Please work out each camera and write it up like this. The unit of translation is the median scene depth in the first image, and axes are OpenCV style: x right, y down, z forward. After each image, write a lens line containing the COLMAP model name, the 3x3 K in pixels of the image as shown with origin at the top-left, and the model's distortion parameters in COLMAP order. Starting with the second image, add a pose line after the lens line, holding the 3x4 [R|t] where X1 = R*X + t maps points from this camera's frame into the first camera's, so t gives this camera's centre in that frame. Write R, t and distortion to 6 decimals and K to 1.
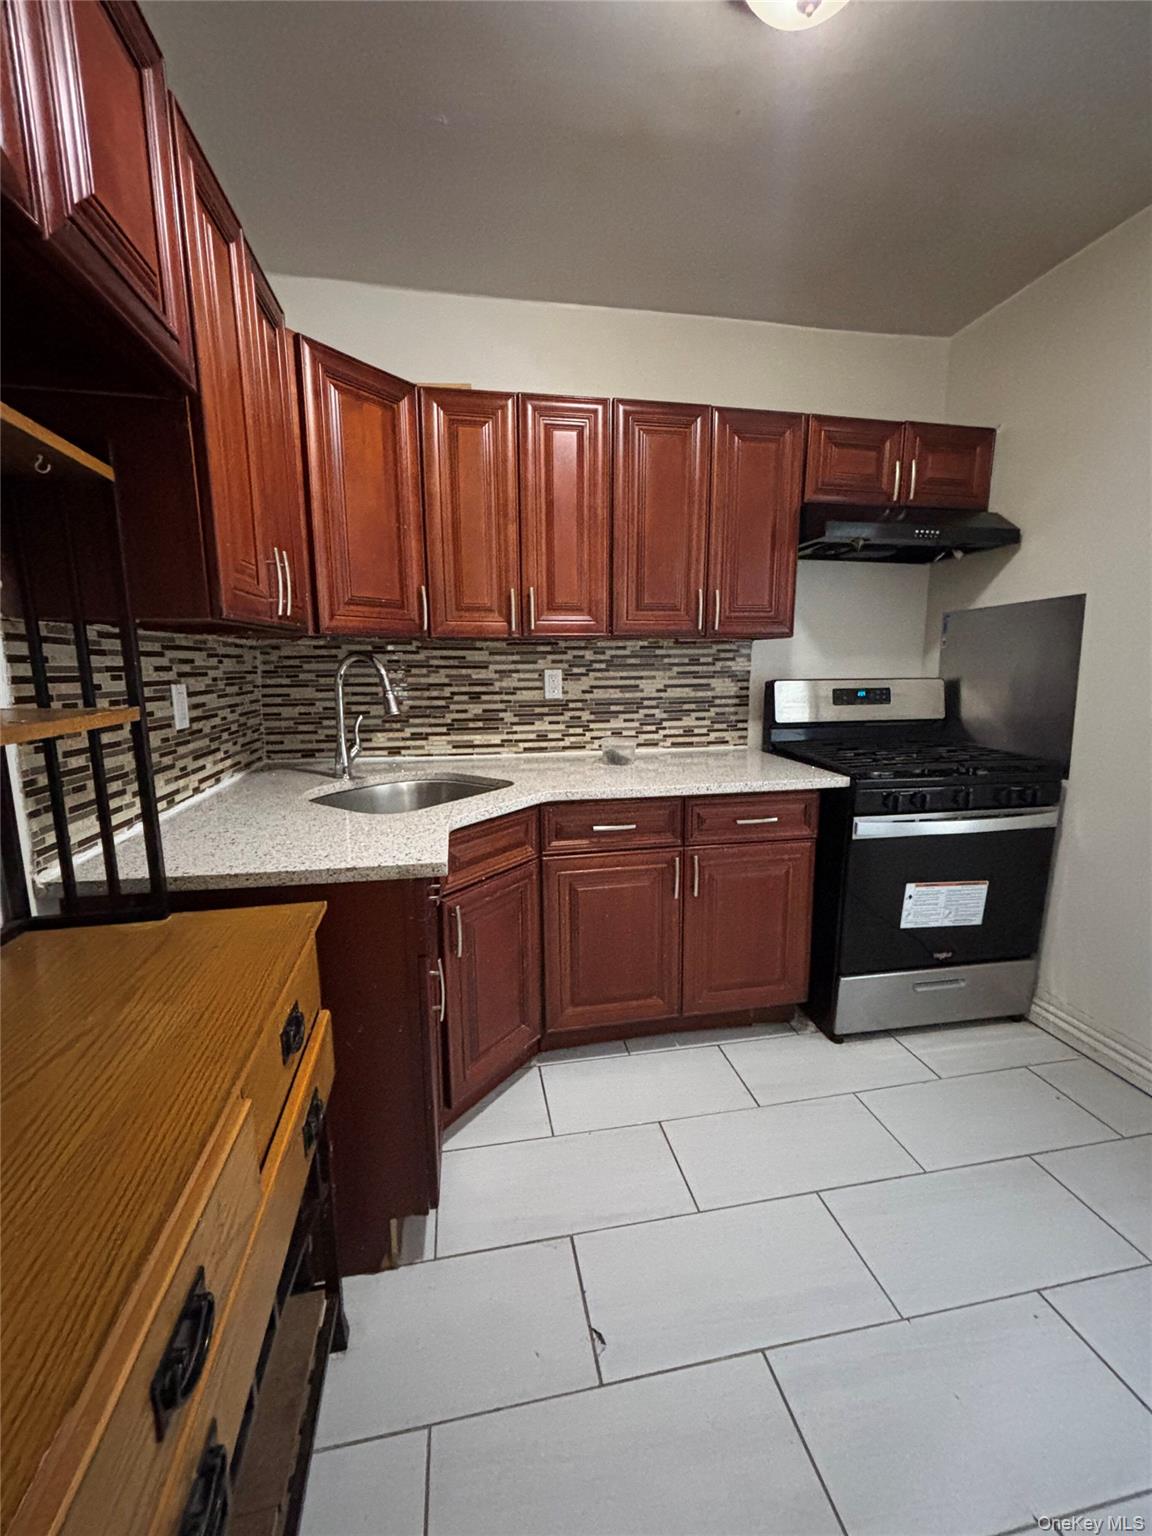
lens RADIAL K [[624.1, 0, 565.1], [0, 624.1, 768.2], [0, 0, 1]] dist [0.003365, -0.000100]
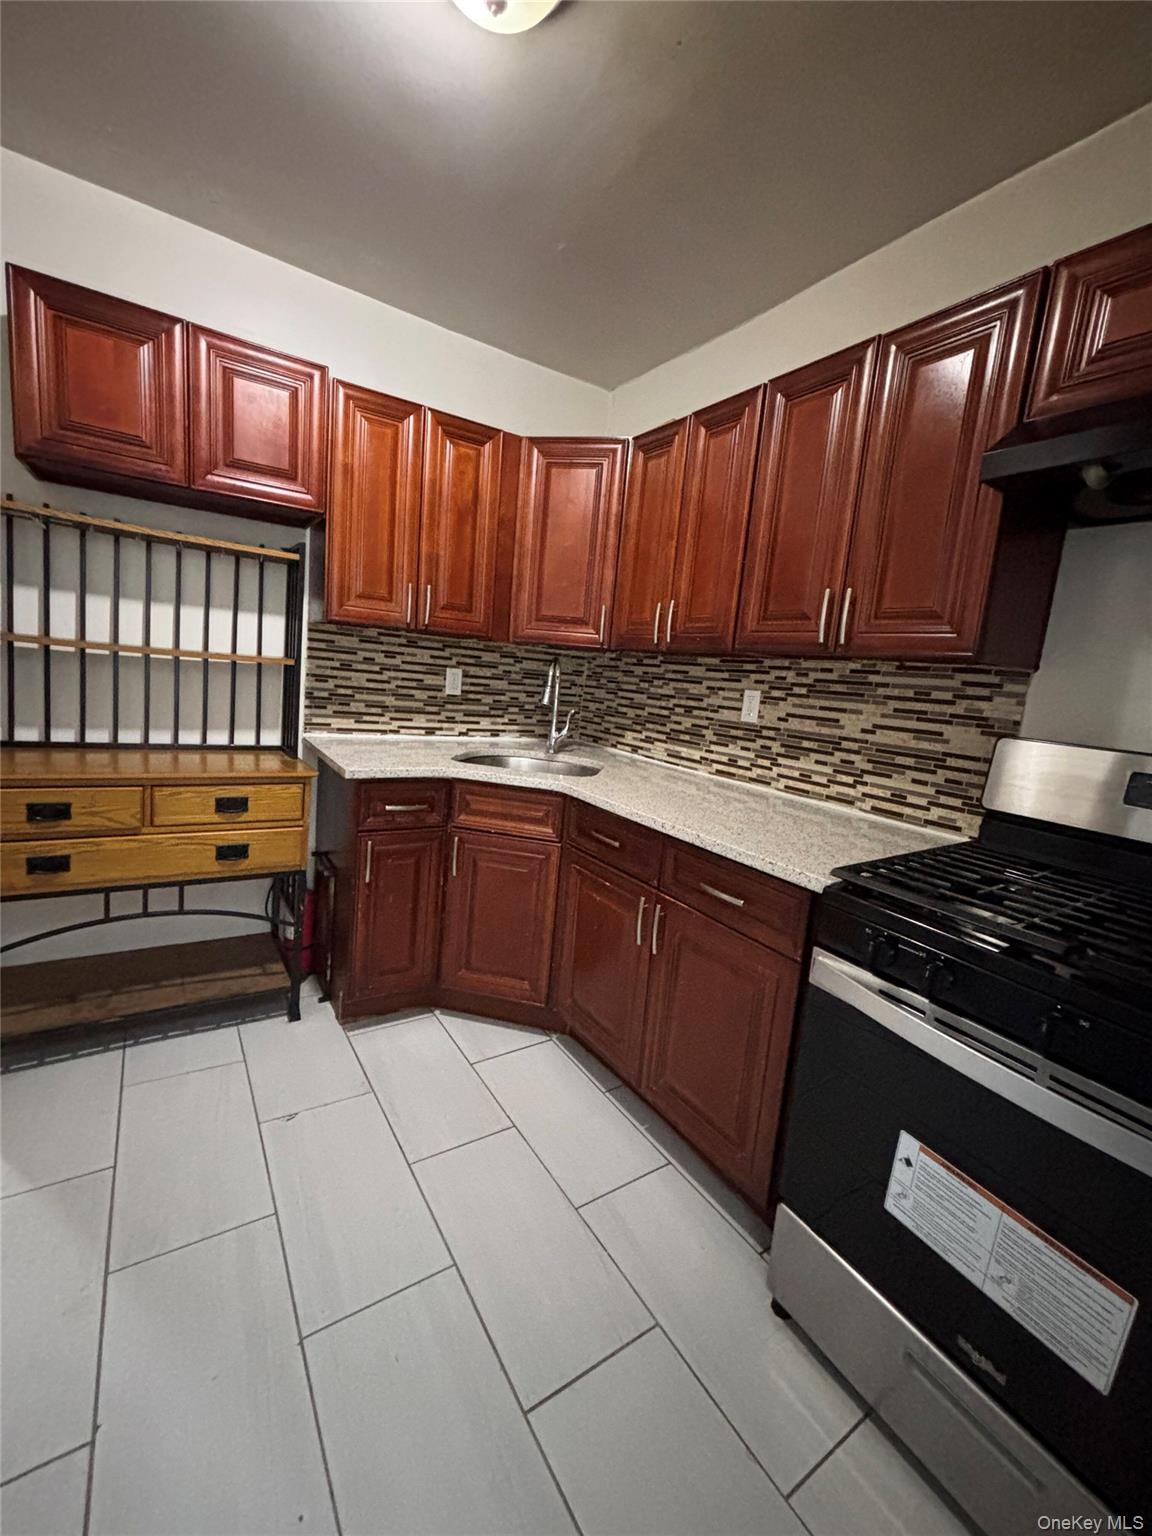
lens RADIAL K [[624.1, 0, 569.9], [0, 624.1, 762.7], [0, 0, 1]] dist [0.003365, -0.000100]
pose [[0.379921, 0.172166, -0.908856, 0.712271], [-0.245464, 0.966066, 0.080394, -0.064542], [0.891856, 0.192548, 0.409290, 0.413071]]
